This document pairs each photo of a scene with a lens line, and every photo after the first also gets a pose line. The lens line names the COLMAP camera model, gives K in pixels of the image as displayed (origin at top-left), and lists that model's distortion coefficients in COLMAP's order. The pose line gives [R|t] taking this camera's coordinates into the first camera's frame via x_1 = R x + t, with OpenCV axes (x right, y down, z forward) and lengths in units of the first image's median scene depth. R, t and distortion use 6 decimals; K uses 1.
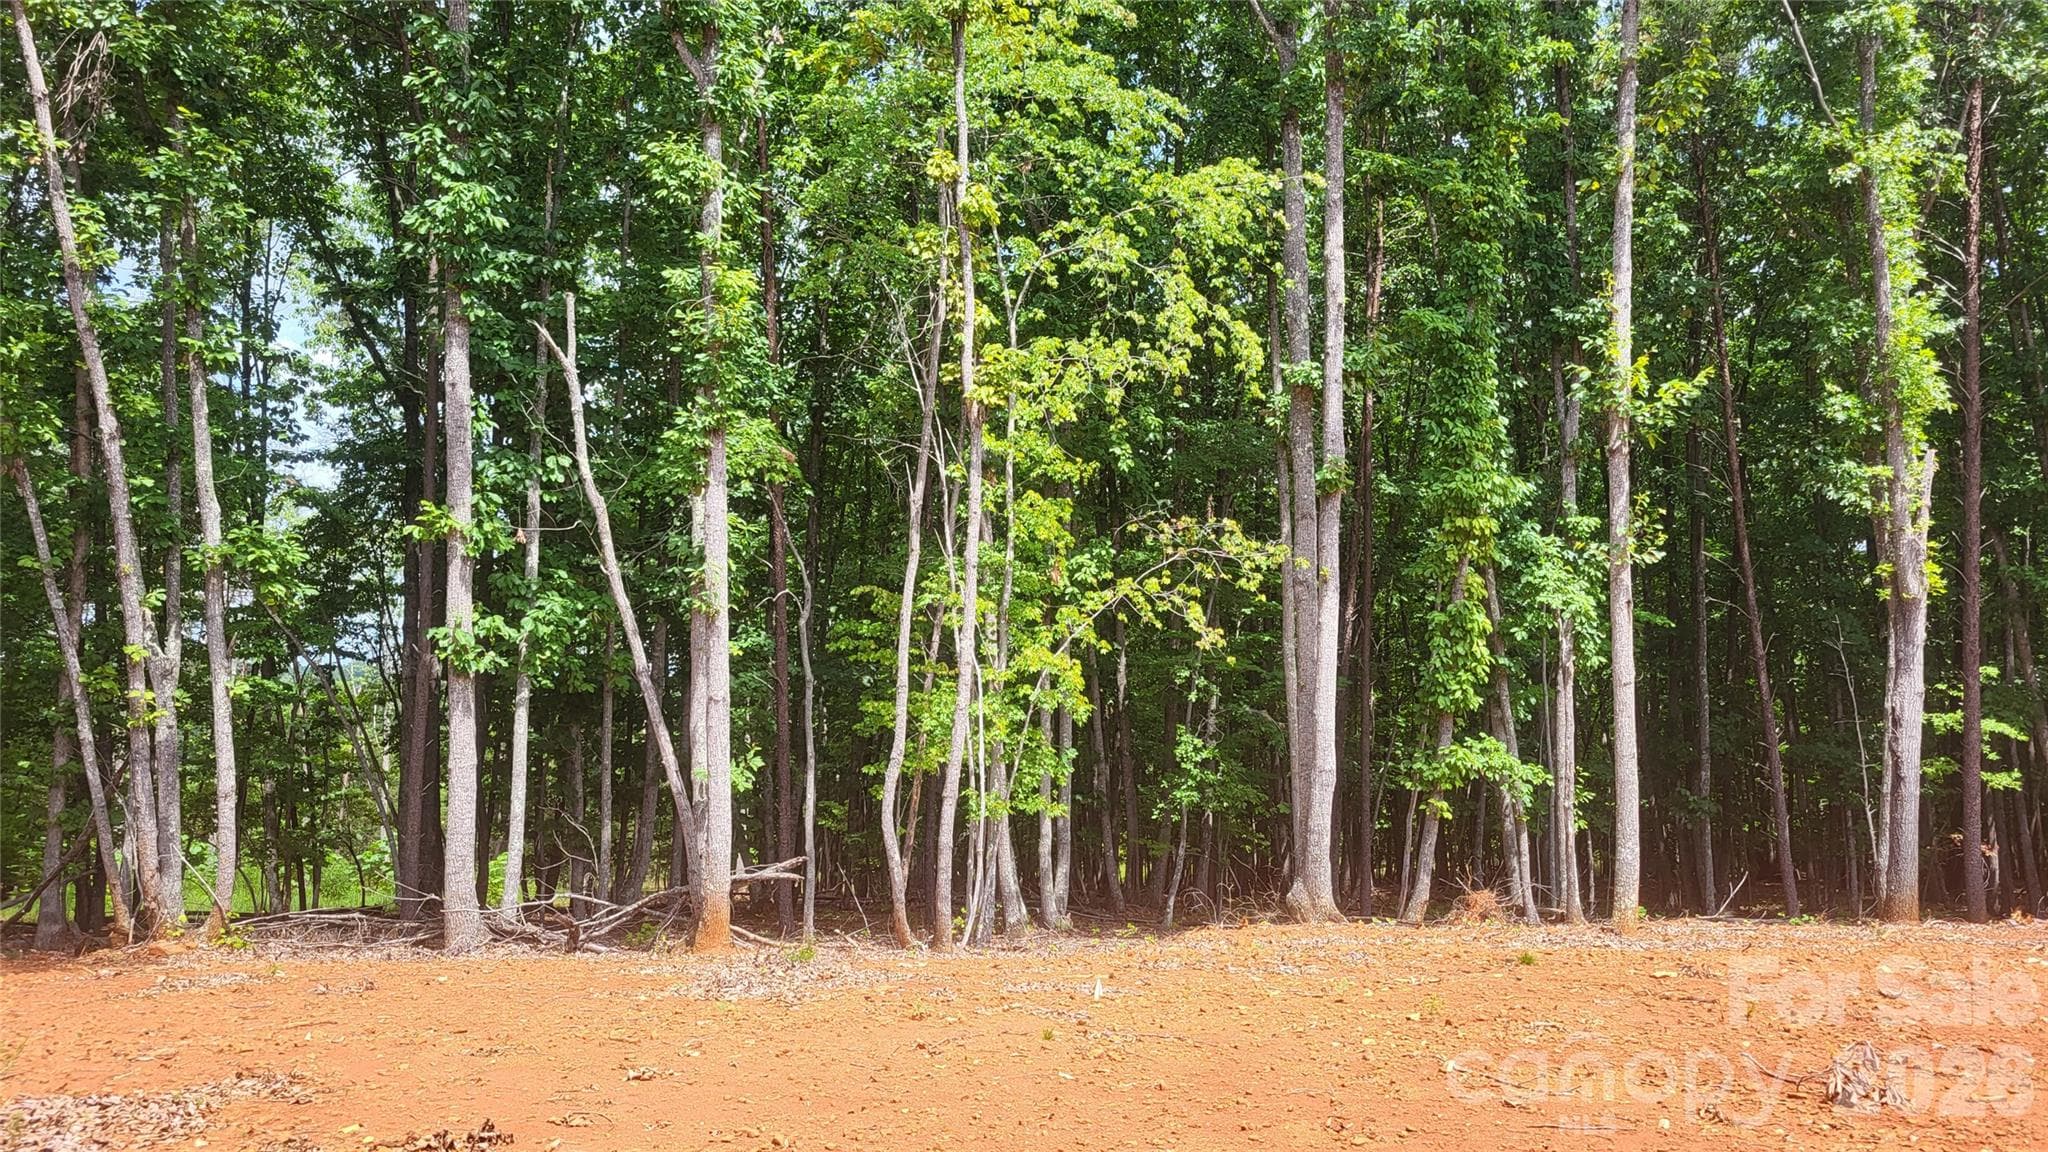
lens RADIAL K [[1571.4, 0, 1008.1], [0, 1571.4, 585.1], [0, 0, 1]] dist [0.068763, -0.045743]
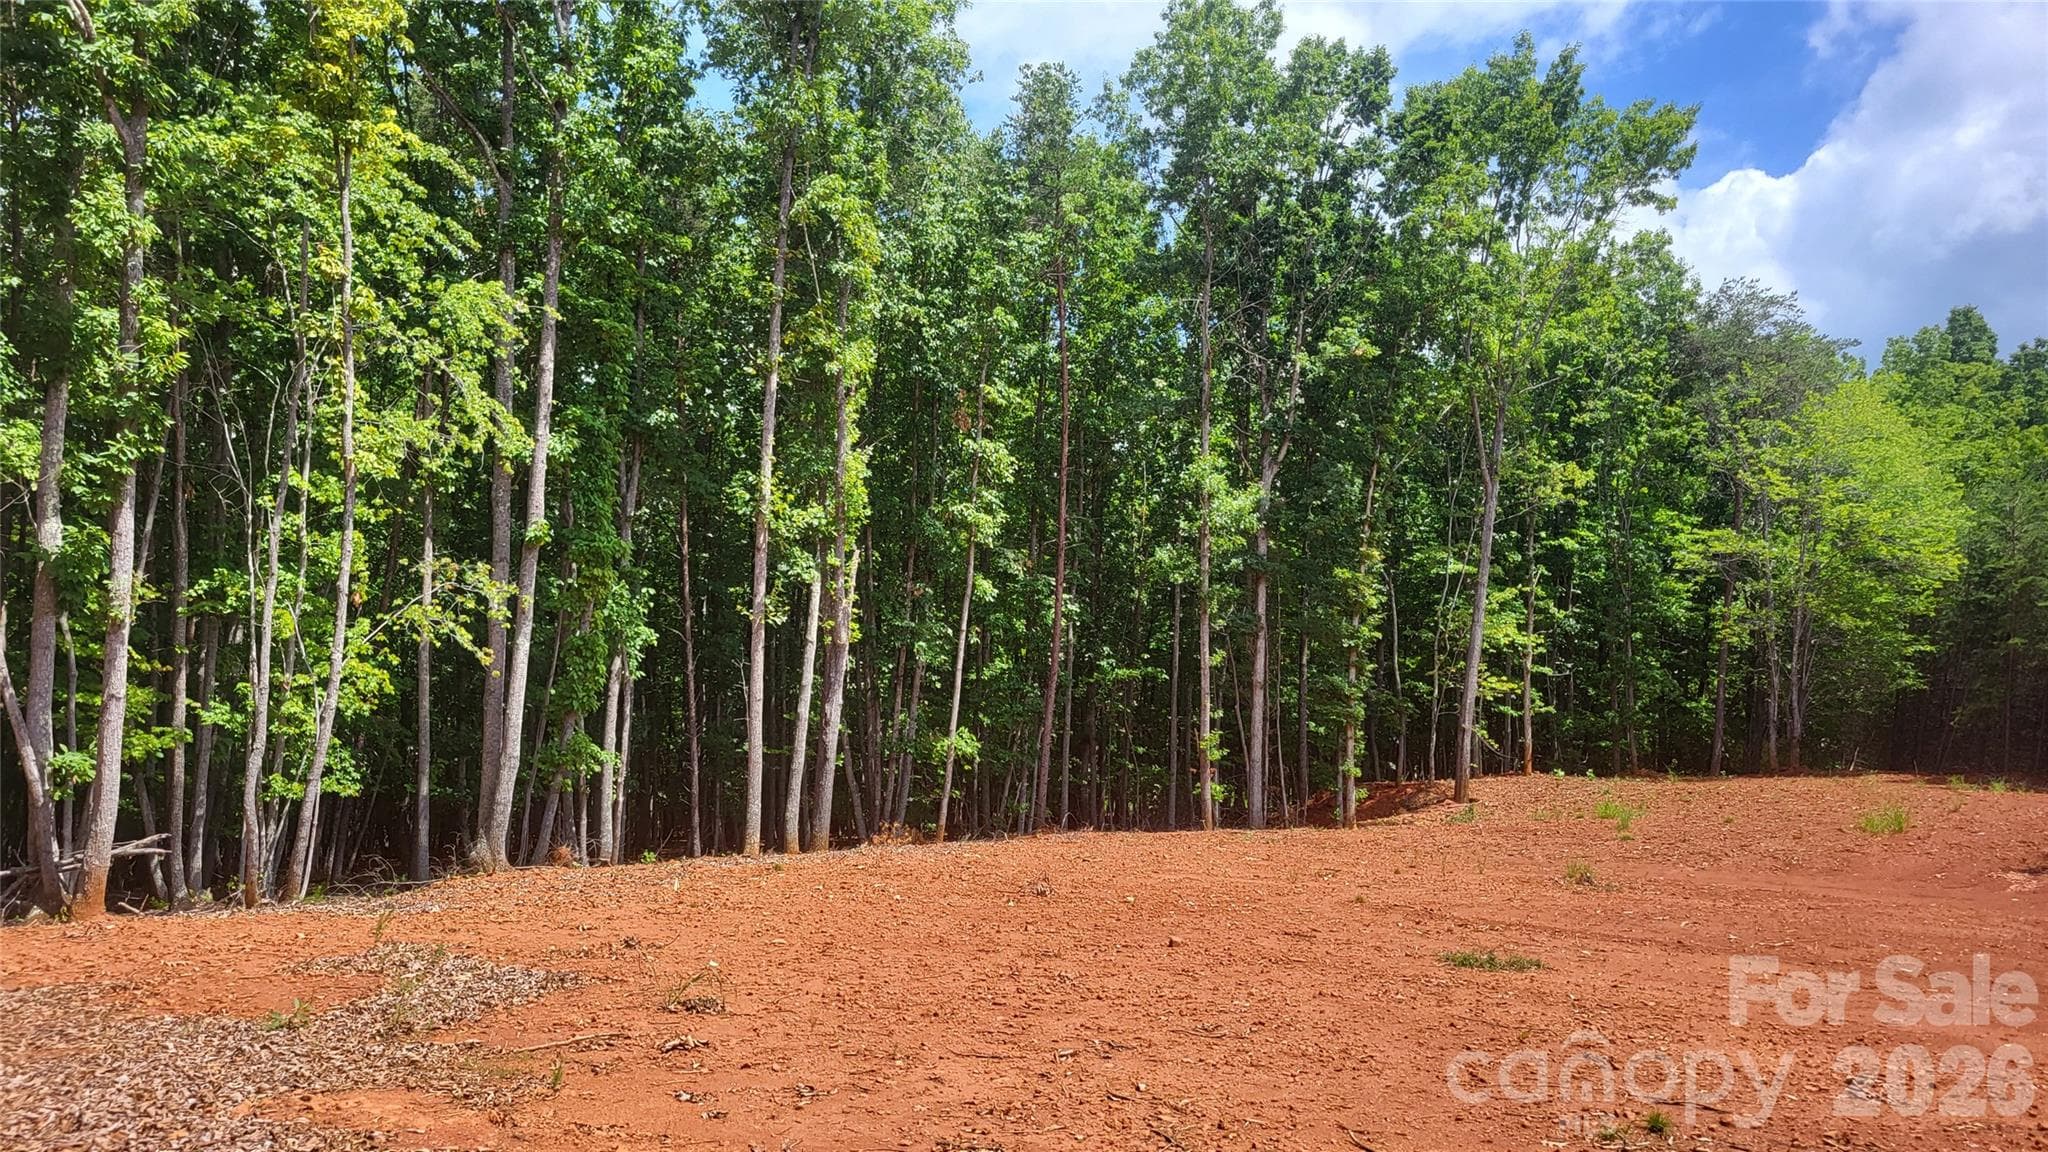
lens RADIAL K [[1555.1, 0, 1024.7], [0, 1555.1, 558.1], [0, 0, 1]] dist [0.057115, -0.033581]
pose [[0.690900, 0.090958, 0.717205, -0.495509], [-0.087175, 0.995297, -0.042249, -0.031681], [-0.717675, -0.033333, 0.695580, -0.228147]]
